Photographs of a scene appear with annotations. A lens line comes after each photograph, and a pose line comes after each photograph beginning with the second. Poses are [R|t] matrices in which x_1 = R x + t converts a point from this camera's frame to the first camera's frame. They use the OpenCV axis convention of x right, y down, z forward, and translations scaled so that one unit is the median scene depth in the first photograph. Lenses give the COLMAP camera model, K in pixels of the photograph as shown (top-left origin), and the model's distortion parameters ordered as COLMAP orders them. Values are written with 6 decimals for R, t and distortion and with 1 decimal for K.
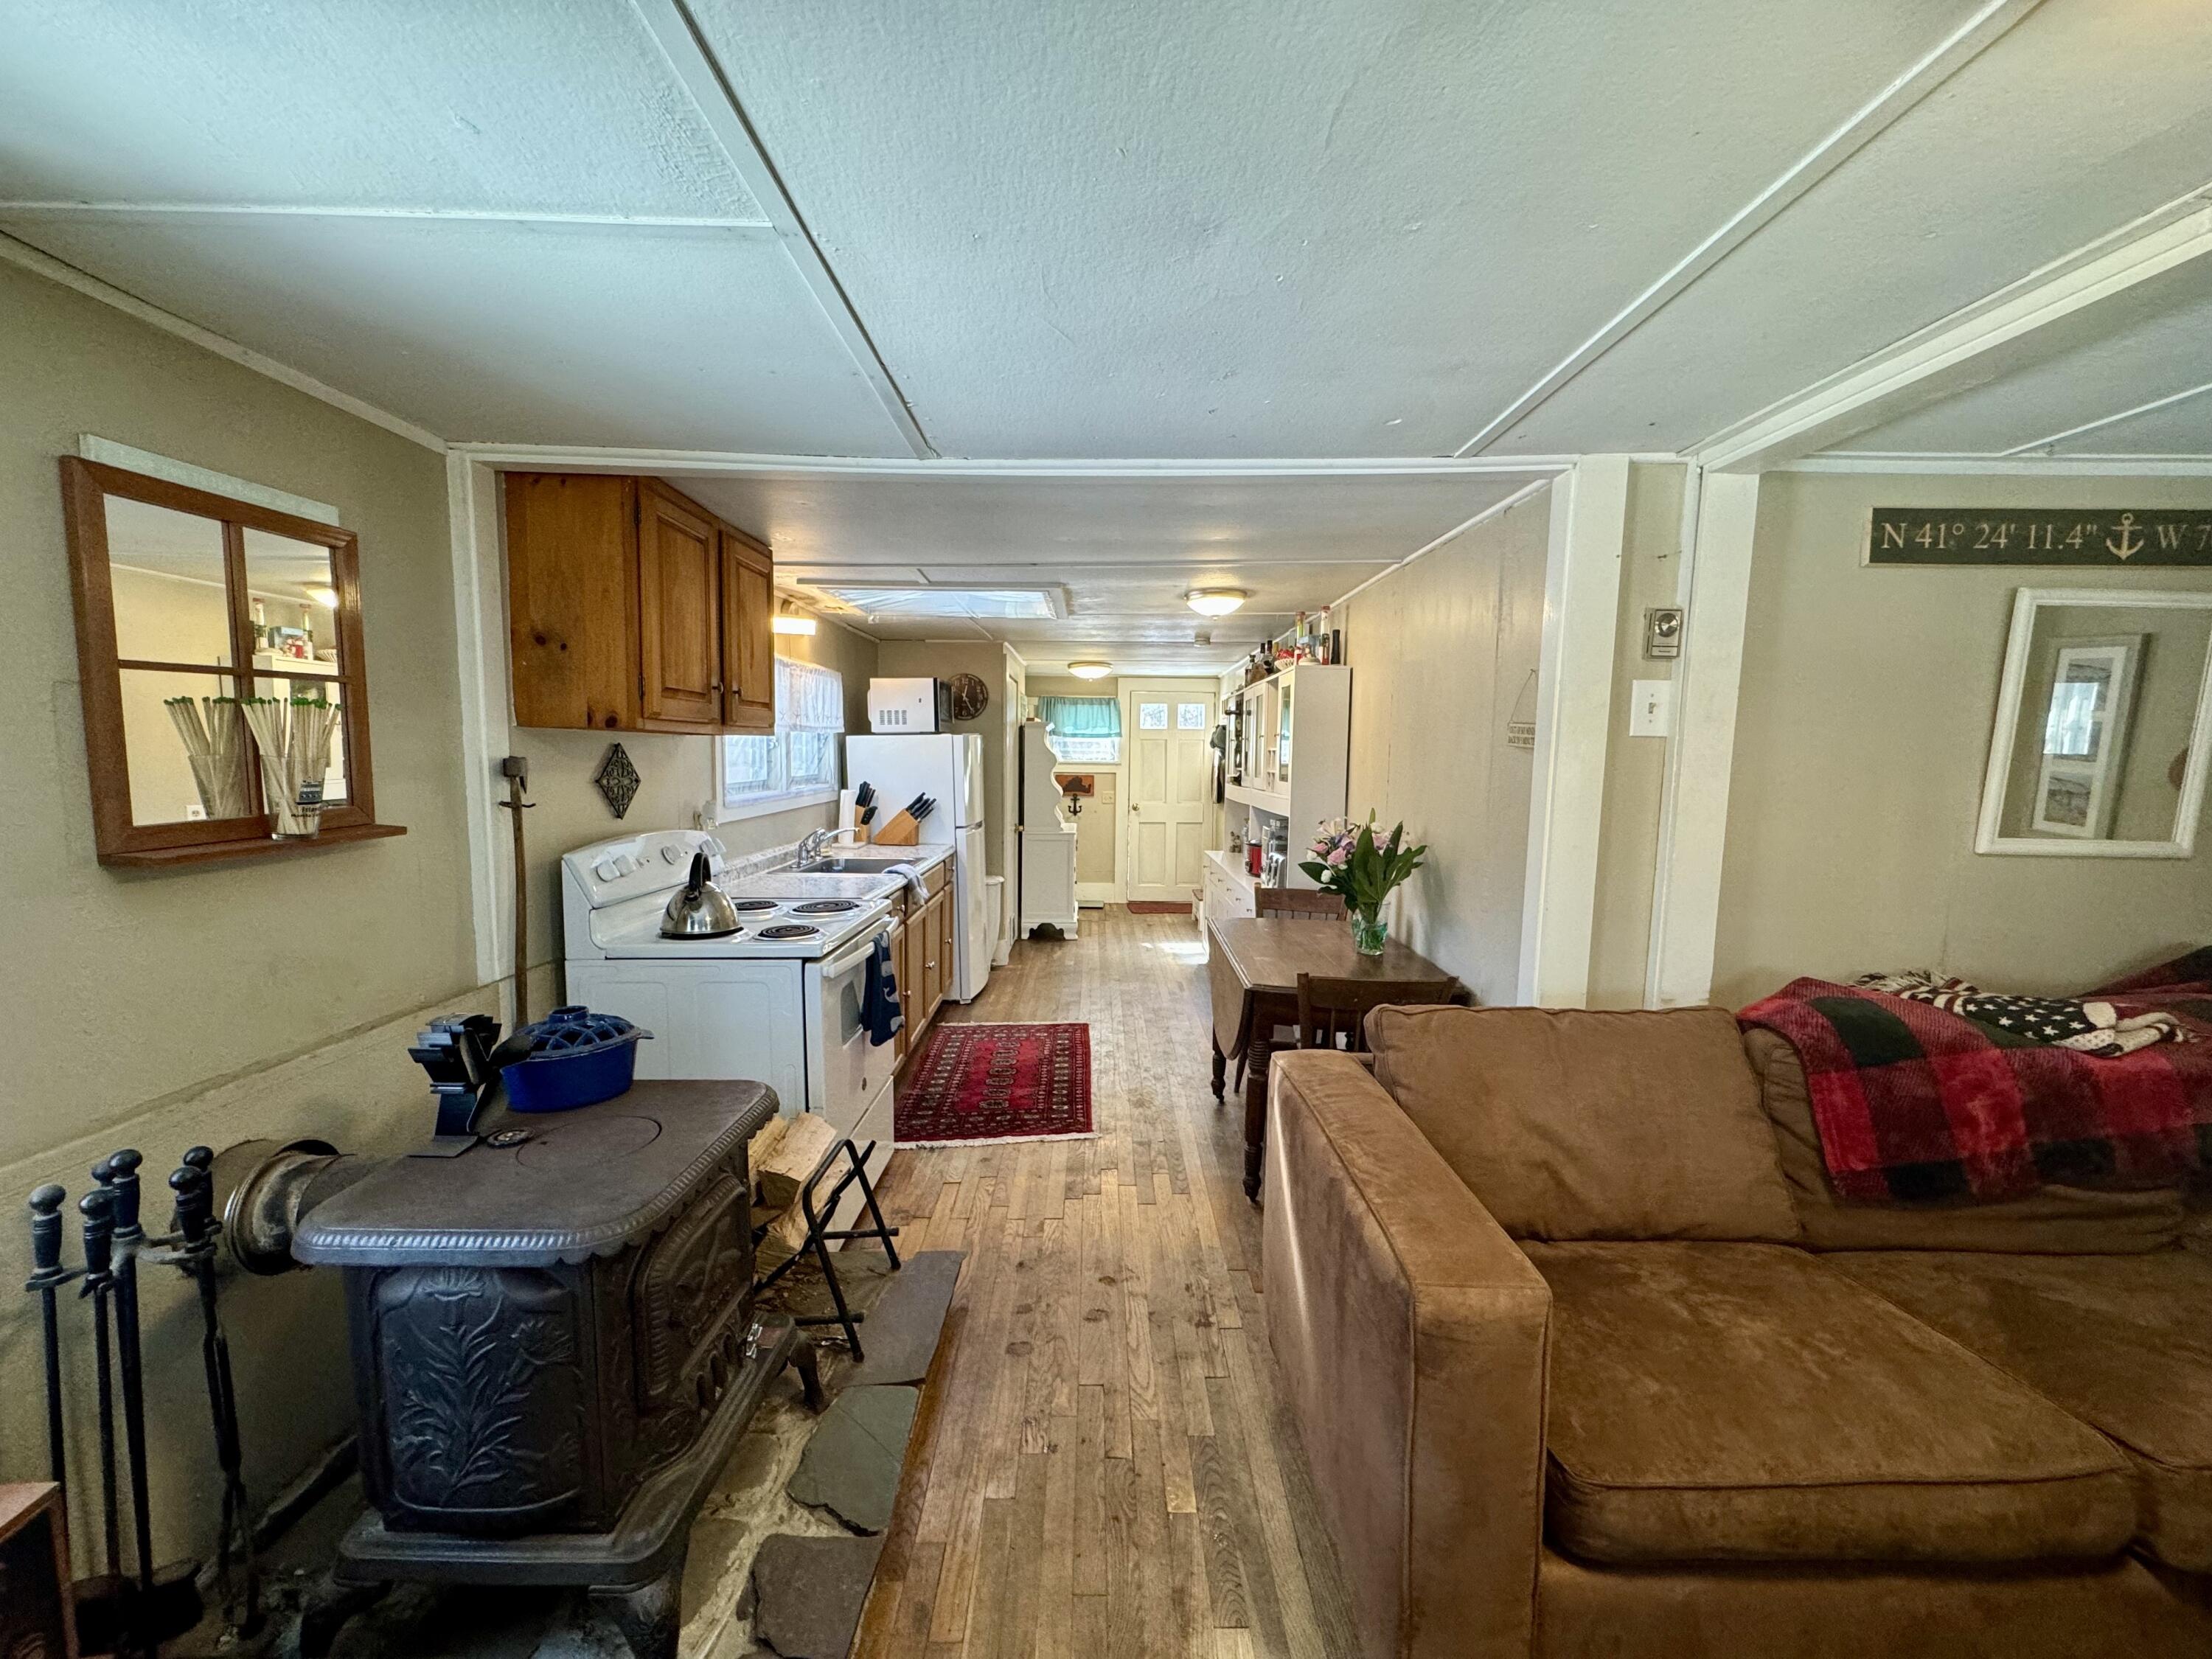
lens RADIAL K [[878.3, 0, 1105.1], [0, 878.3, 828.8], [0, 0, 1]] dist [0.000362, -0.000739]
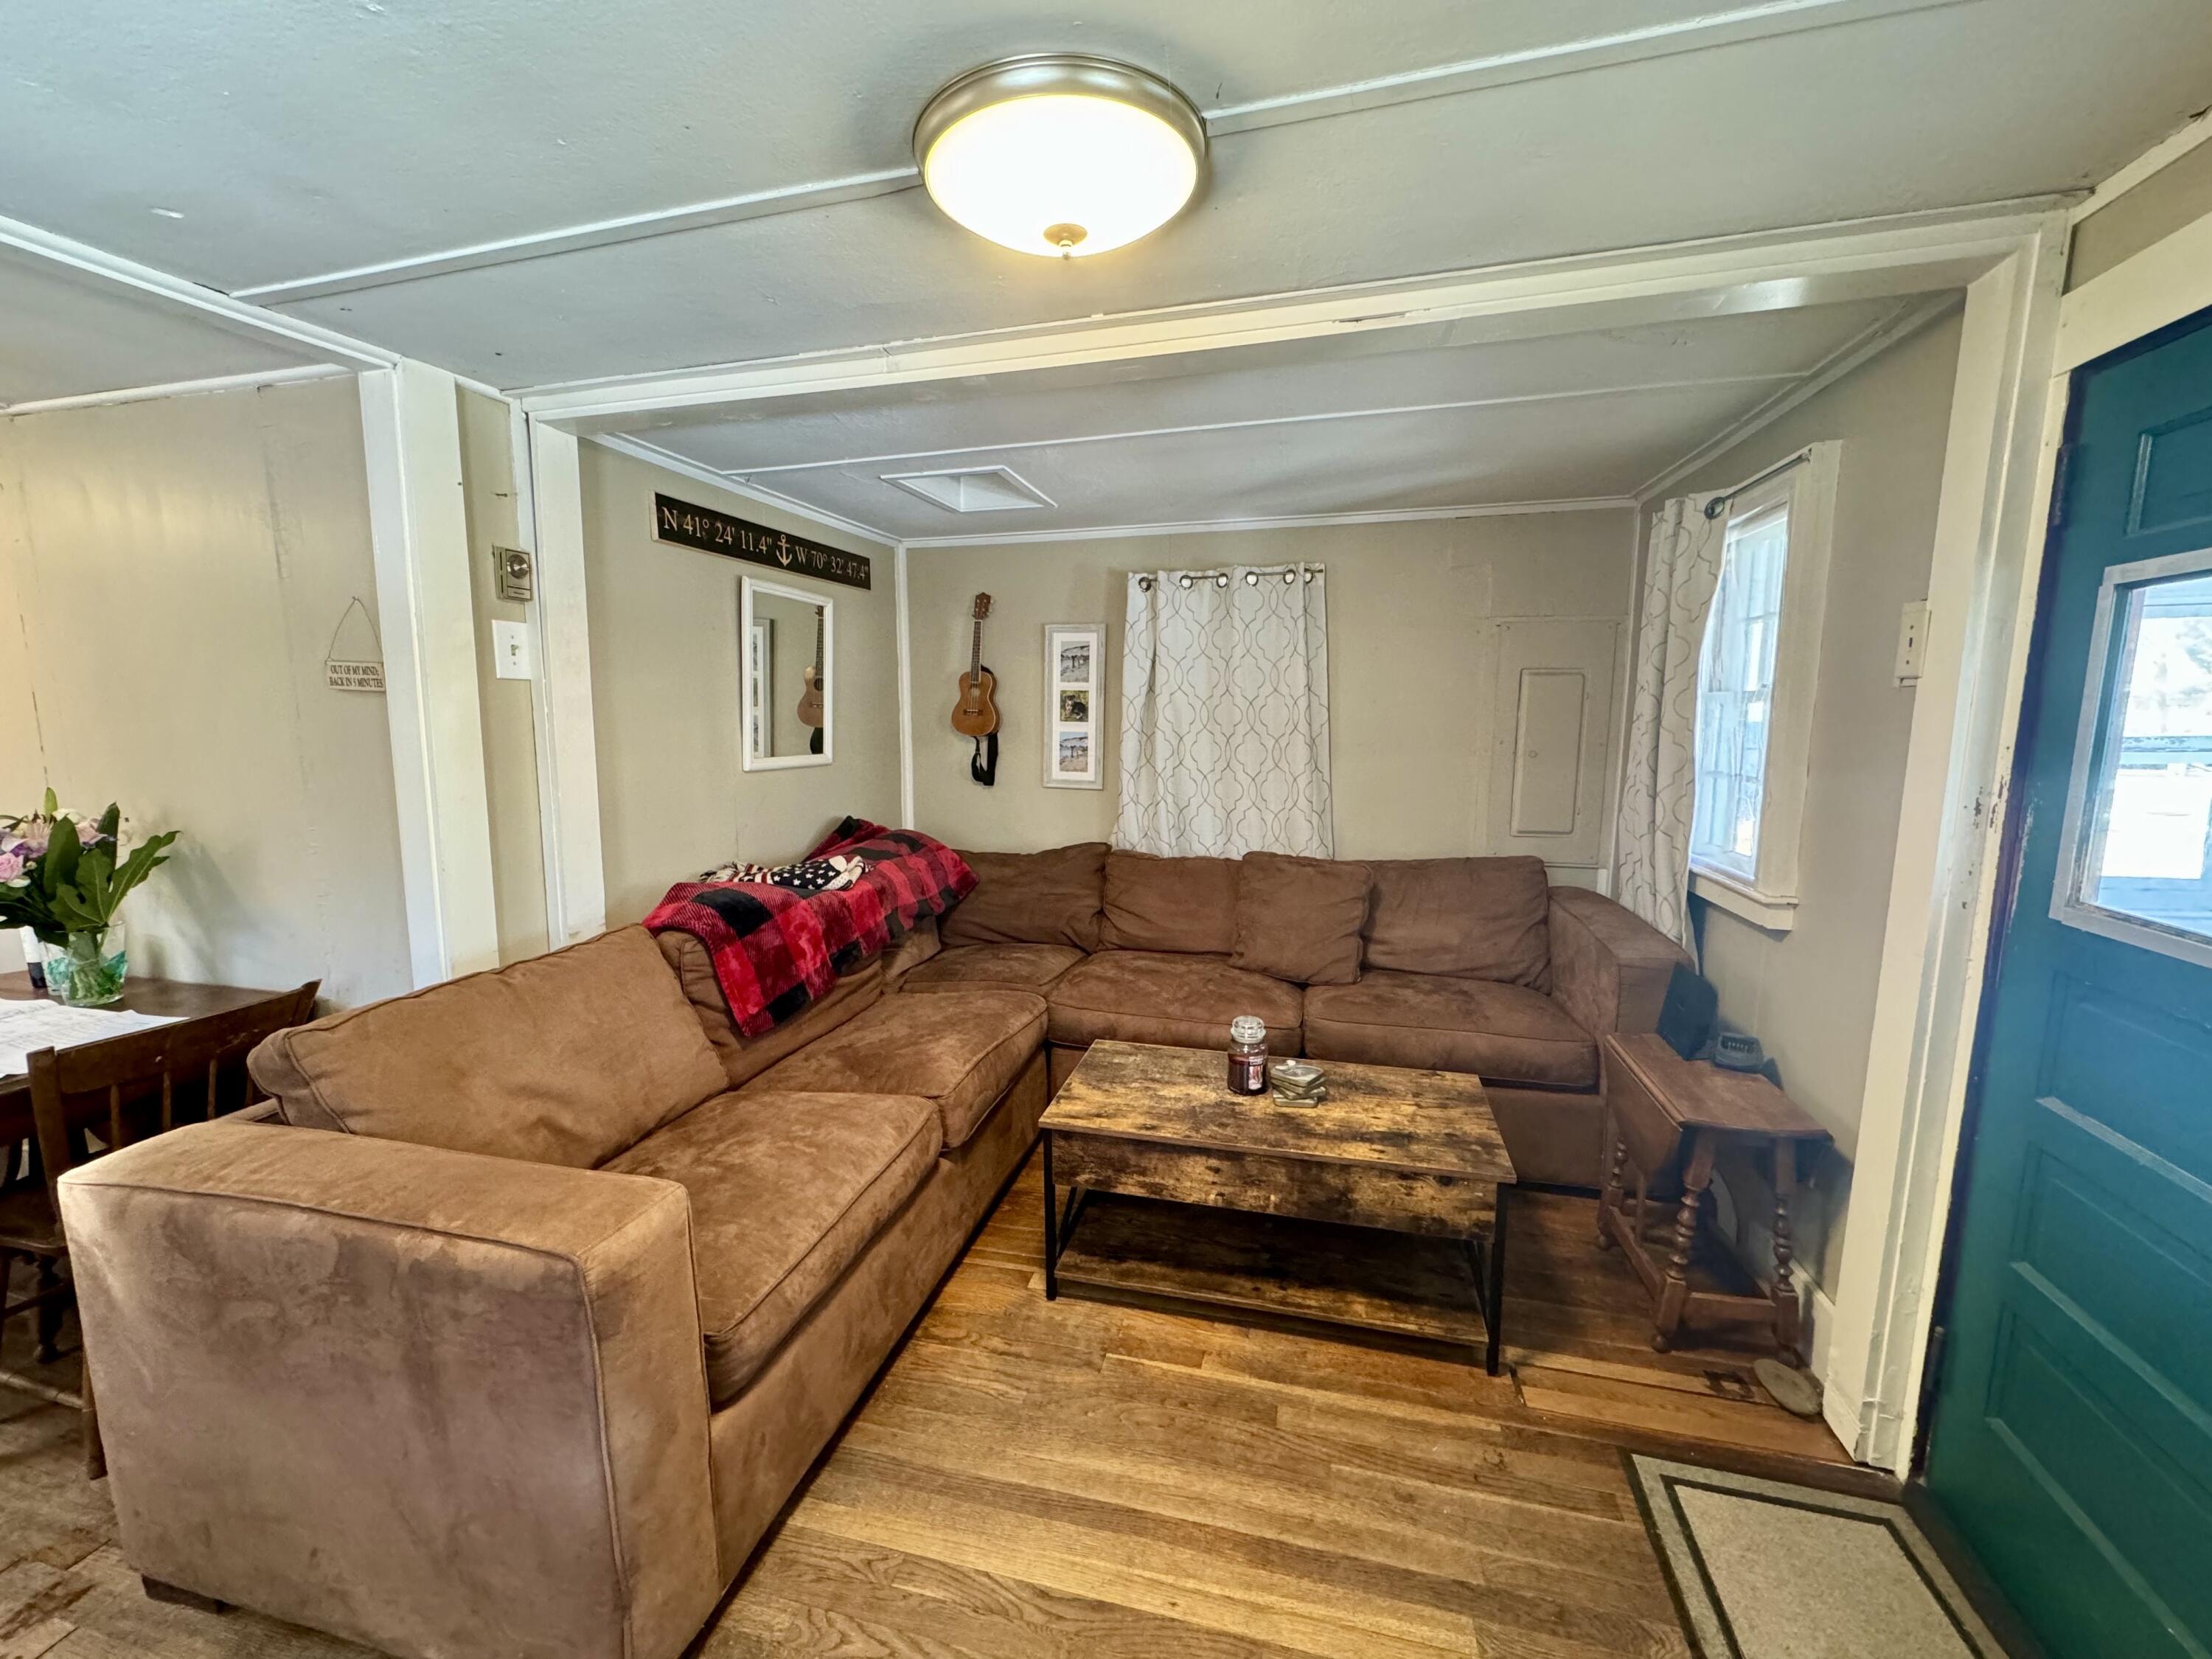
lens RADIAL K [[878.3, 0, 1104.0], [0, 878.3, 828.0], [0, 0, 1]] dist [0.000362, -0.000739]
pose [[0.256153, -0.139789, 0.956475, -0.211833], [0.099406, 0.988052, 0.117782, 0.012059], [-0.961511, 0.064909, 0.266988, 0.124921]]
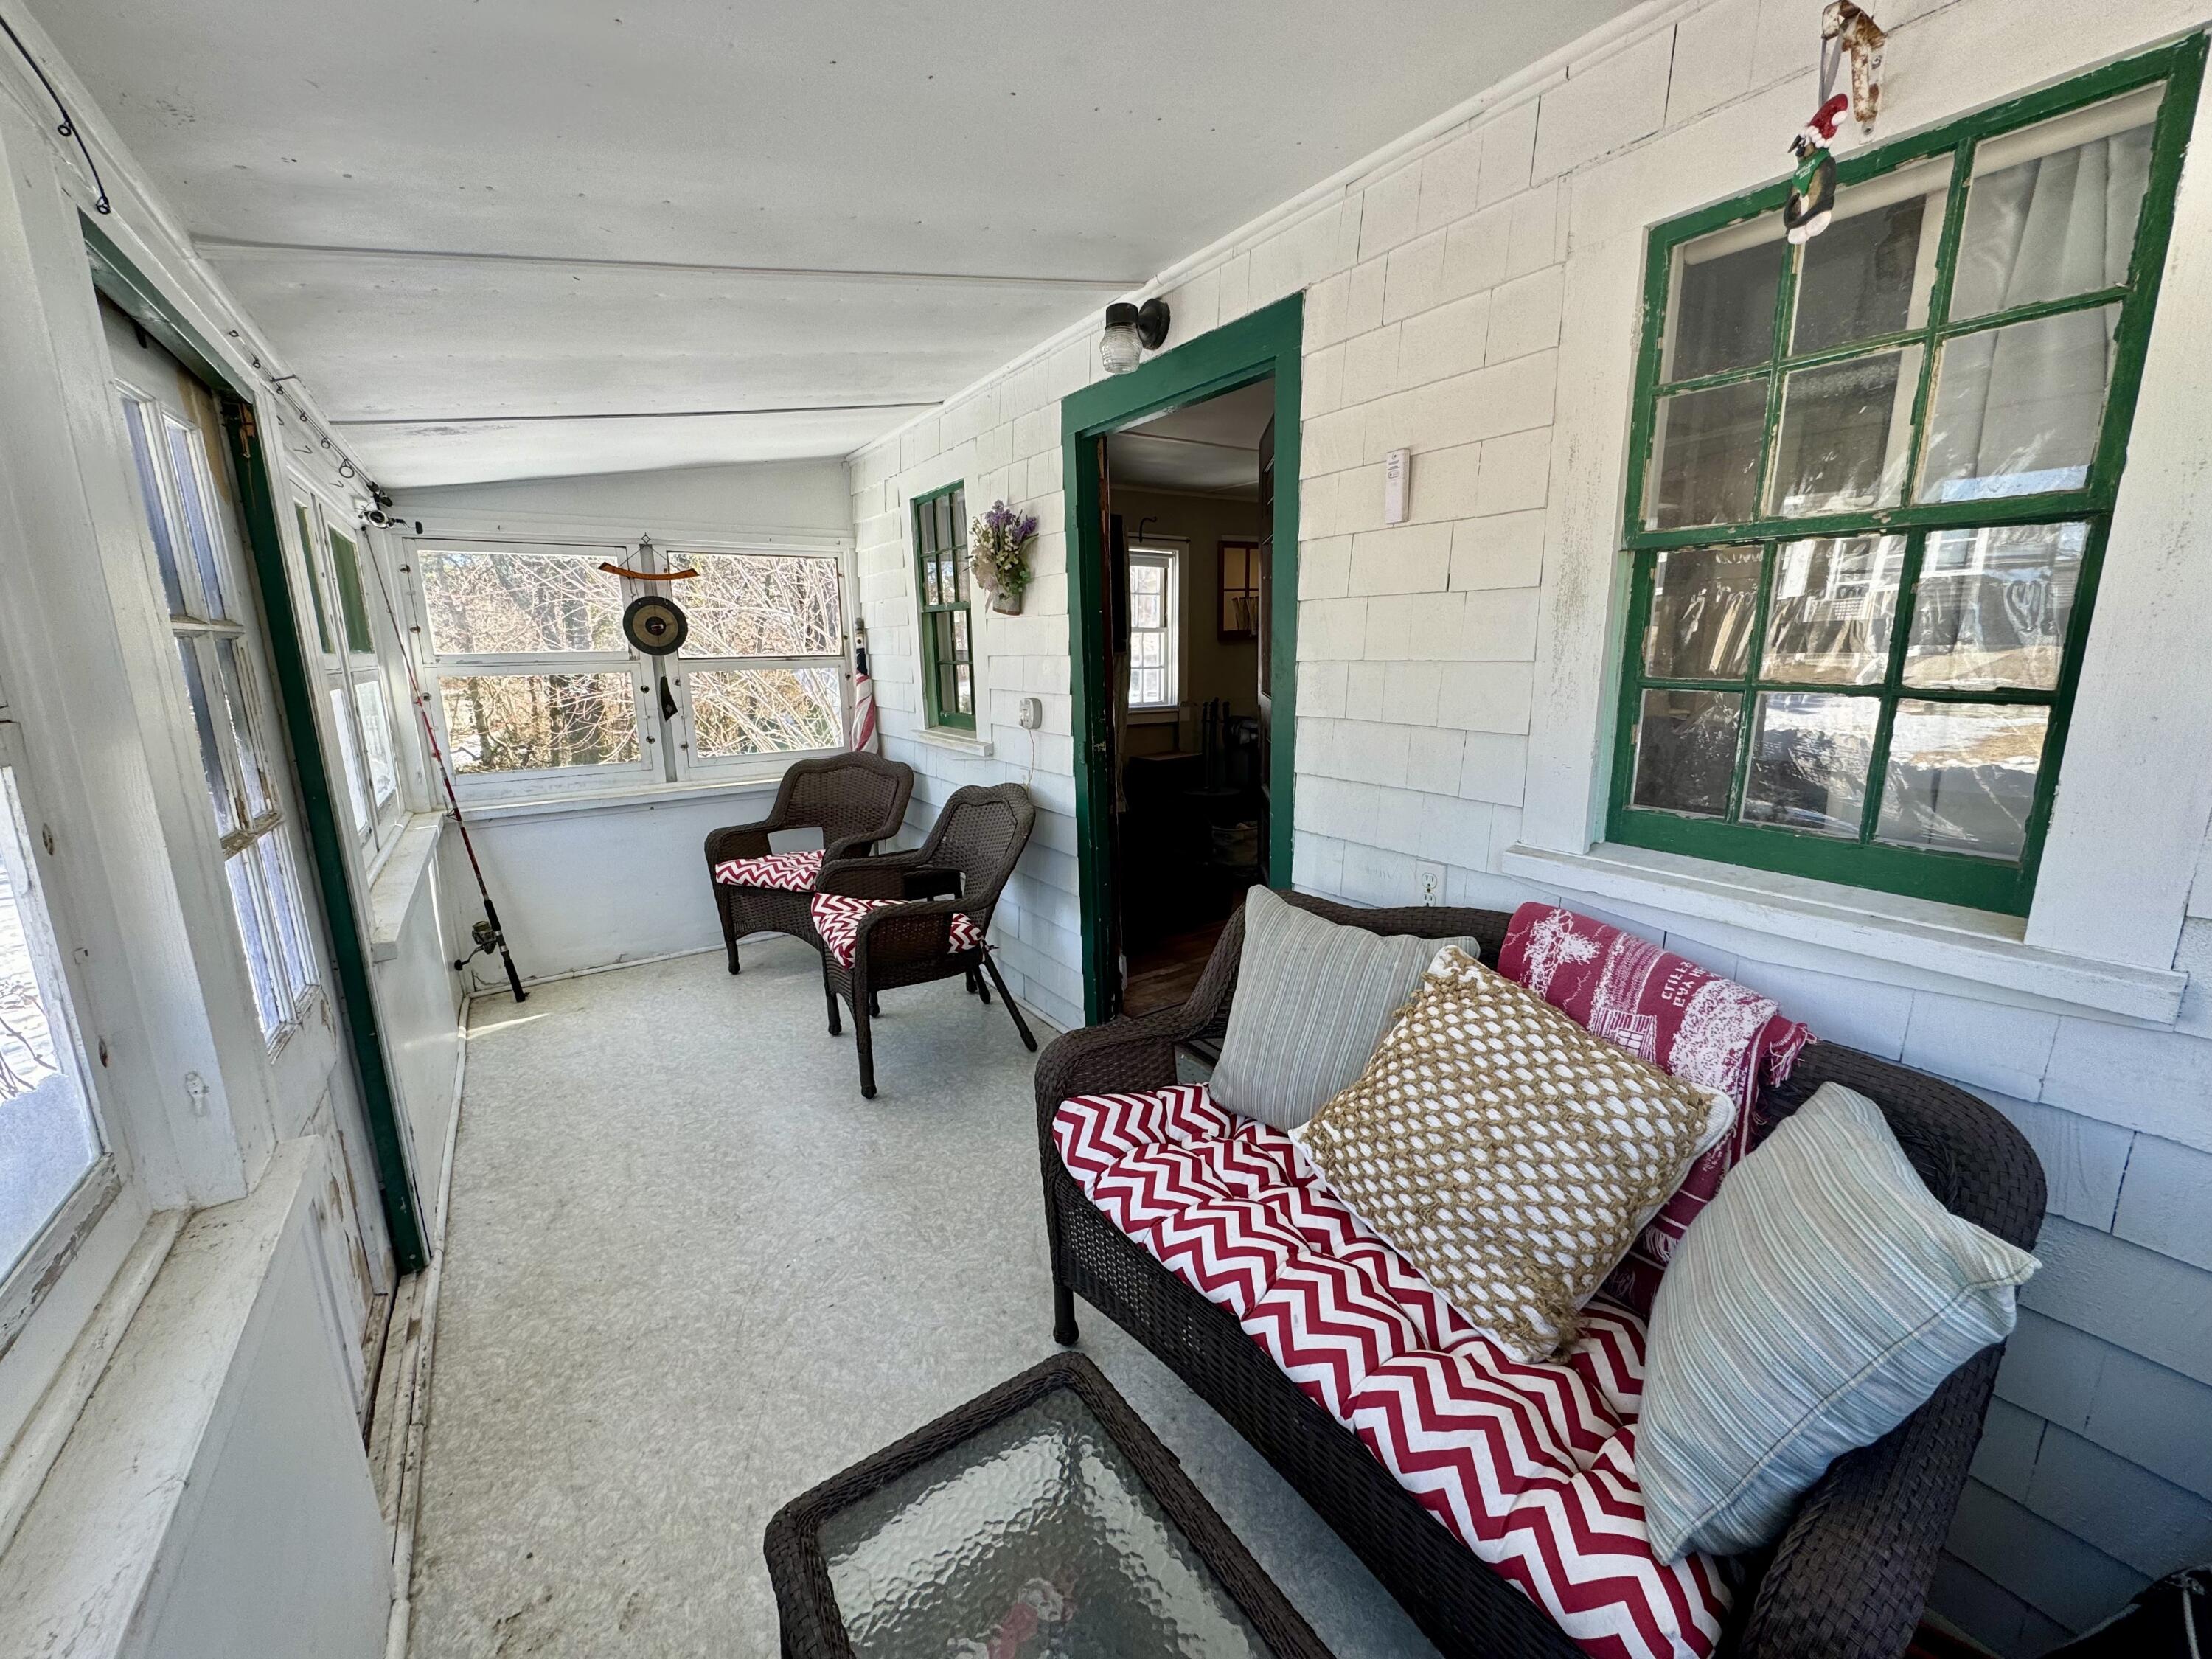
lens RADIAL K [[878.3, 0, 1107.6], [0, 878.3, 822.3], [0, 0, 1]] dist [0.000362, -0.000739]
pose [[0.559402, 0.145015, -0.816113, 0.691244], [-0.049947, 0.988686, 0.141443, 0.111167], [0.827390, -0.038361, 0.560316, -0.596601]]
